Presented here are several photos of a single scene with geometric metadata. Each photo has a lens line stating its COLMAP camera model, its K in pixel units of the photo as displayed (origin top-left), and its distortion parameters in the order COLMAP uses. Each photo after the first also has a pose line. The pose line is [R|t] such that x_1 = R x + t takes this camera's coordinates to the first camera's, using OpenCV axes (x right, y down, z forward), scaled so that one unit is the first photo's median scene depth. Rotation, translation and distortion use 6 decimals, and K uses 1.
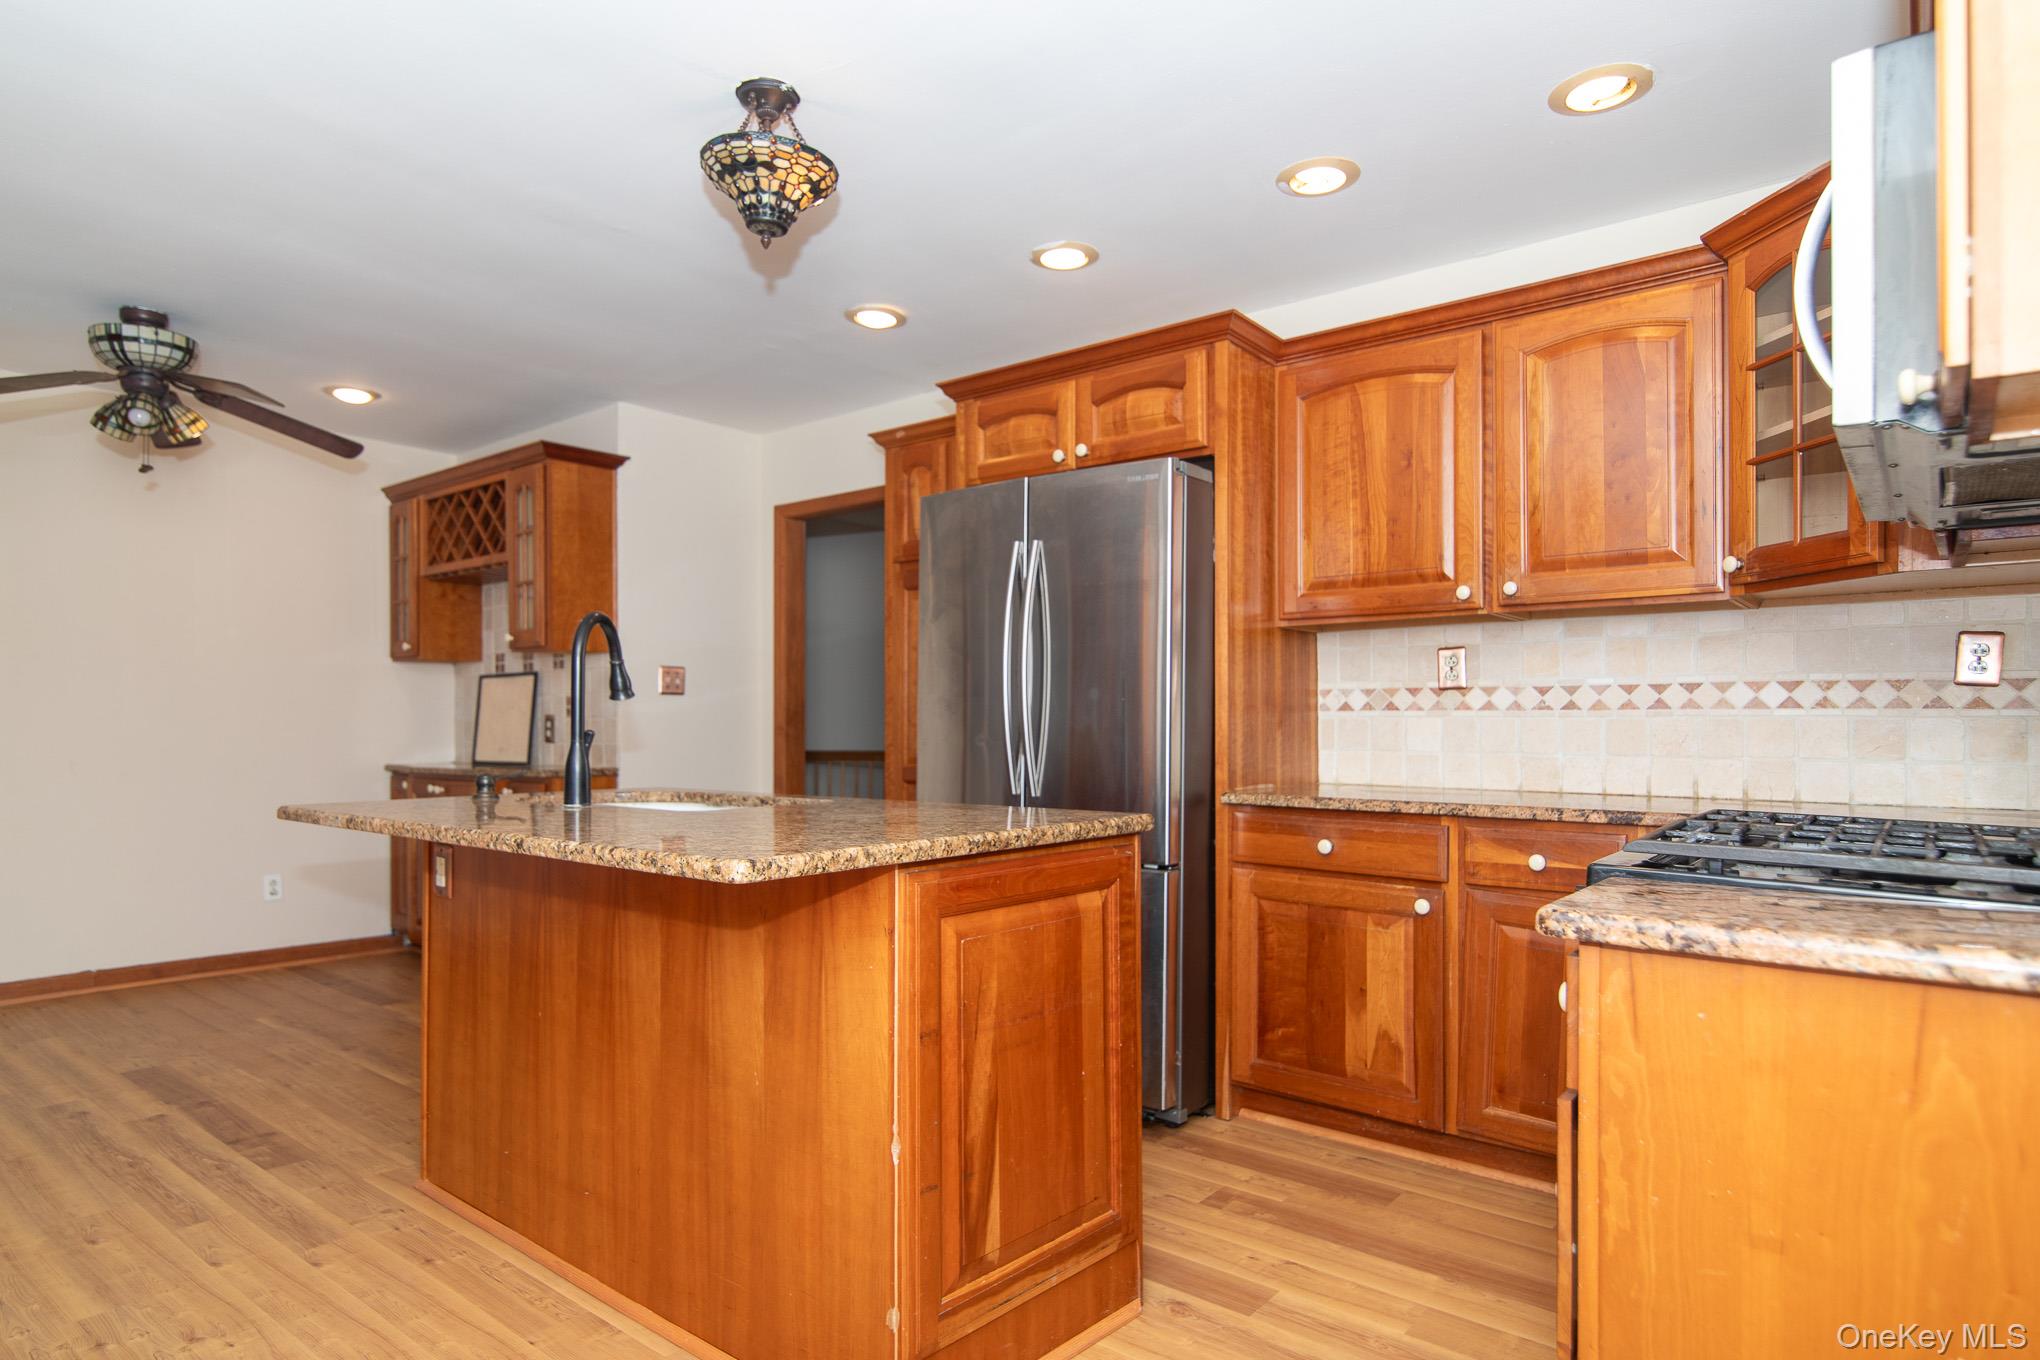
lens RADIAL K [[1169.5, 0, 1022.4], [0, 1169.5, 733.4], [0, 0, 1]] dist [0.003337, -0.002649]
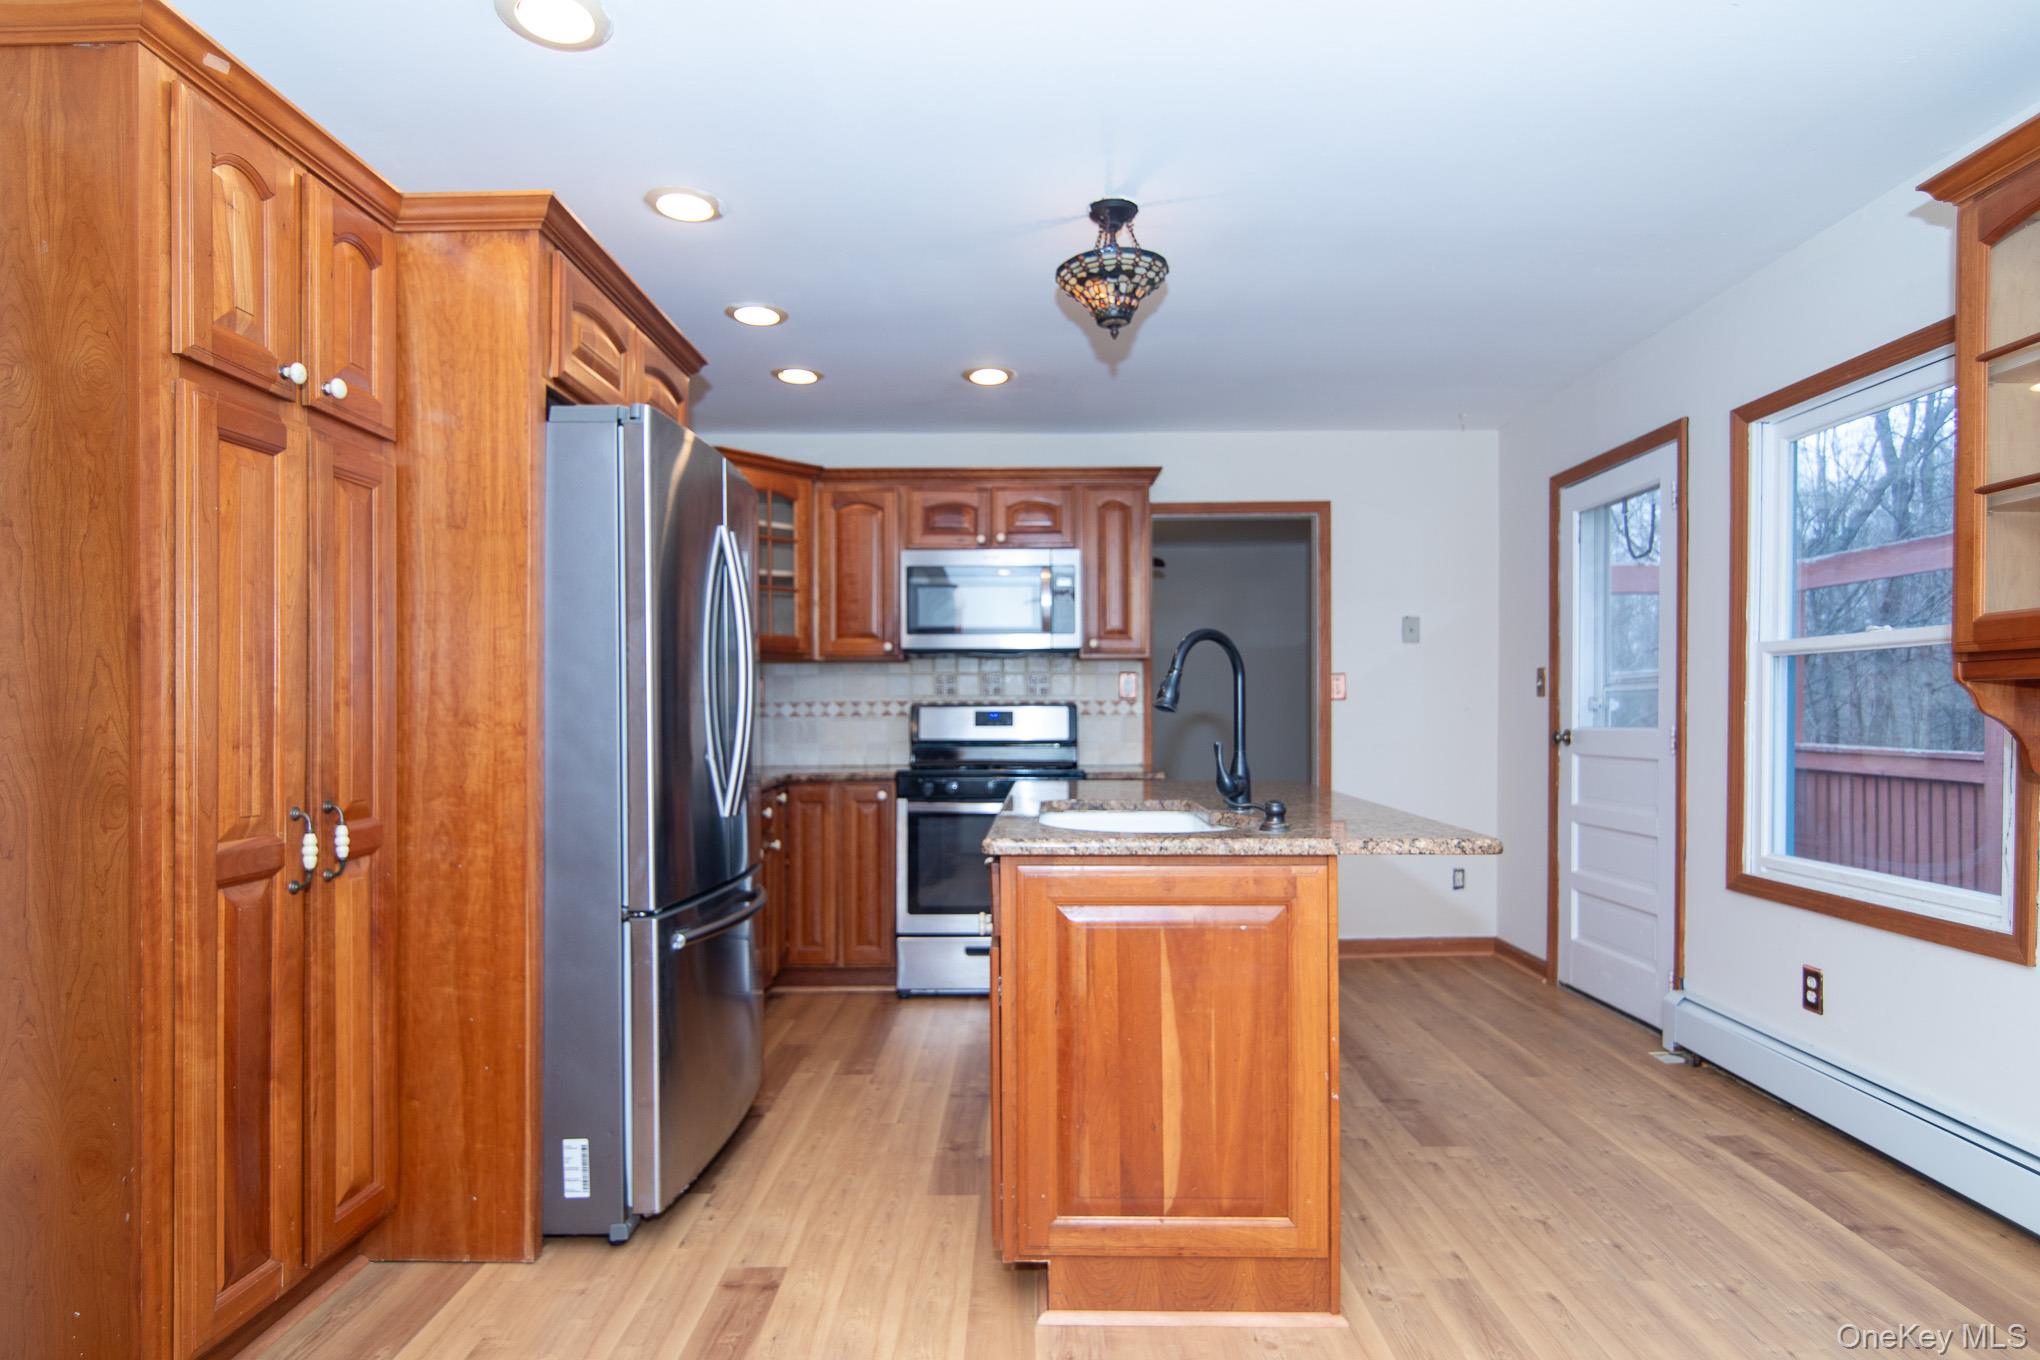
lens RADIAL K [[1103.3, 0, 1029.6], [0, 1103.3, 707.2], [0, 0, 1]] dist [-0.001864, -0.000008]
pose [[-0.628101, 0.005218, 0.778115, -0.935946], [0.009403, 0.999955, 0.000884, -0.033904], [-0.778075, 0.007872, -0.628122, 1.580382]]
